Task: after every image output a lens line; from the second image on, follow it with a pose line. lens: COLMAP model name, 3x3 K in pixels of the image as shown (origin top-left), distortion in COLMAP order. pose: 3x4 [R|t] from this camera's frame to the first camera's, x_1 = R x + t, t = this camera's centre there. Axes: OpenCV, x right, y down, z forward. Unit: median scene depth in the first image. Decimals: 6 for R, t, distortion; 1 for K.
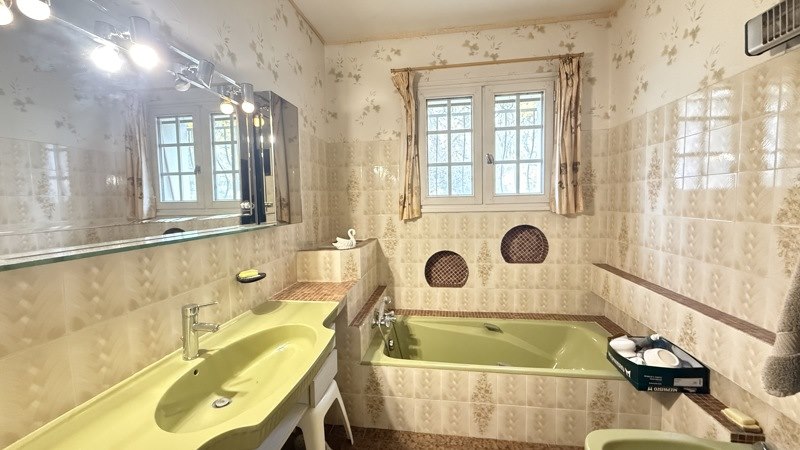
lens RADIAL K [[316.4, 0, 397.4], [0, 316.4, 222.4], [0, 0, 1]] dist [-0.002594, 0.000300]
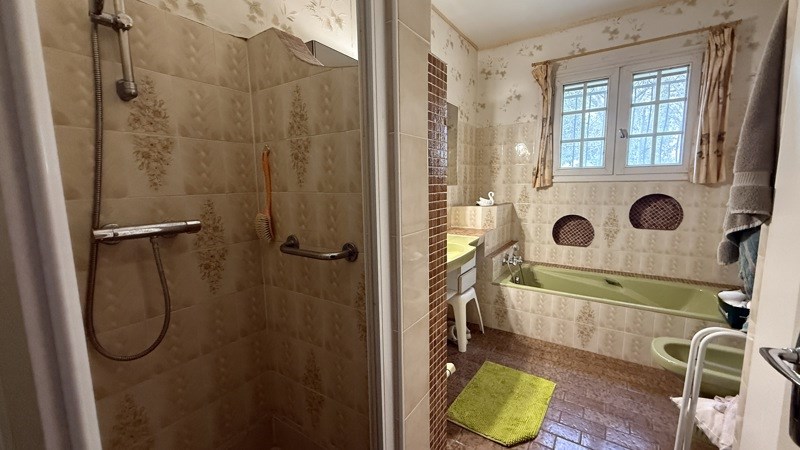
lens RADIAL K [[316.4, 0, 397.1], [0, 316.4, 222.2], [0, 0, 1]] dist [-0.002594, 0.000300]
pose [[0.901224, 0.061709, -0.428937, 0.073594], [-0.035896, 0.997038, 0.068019, 0.064701], [0.431864, -0.045903, 0.900770, -0.367658]]
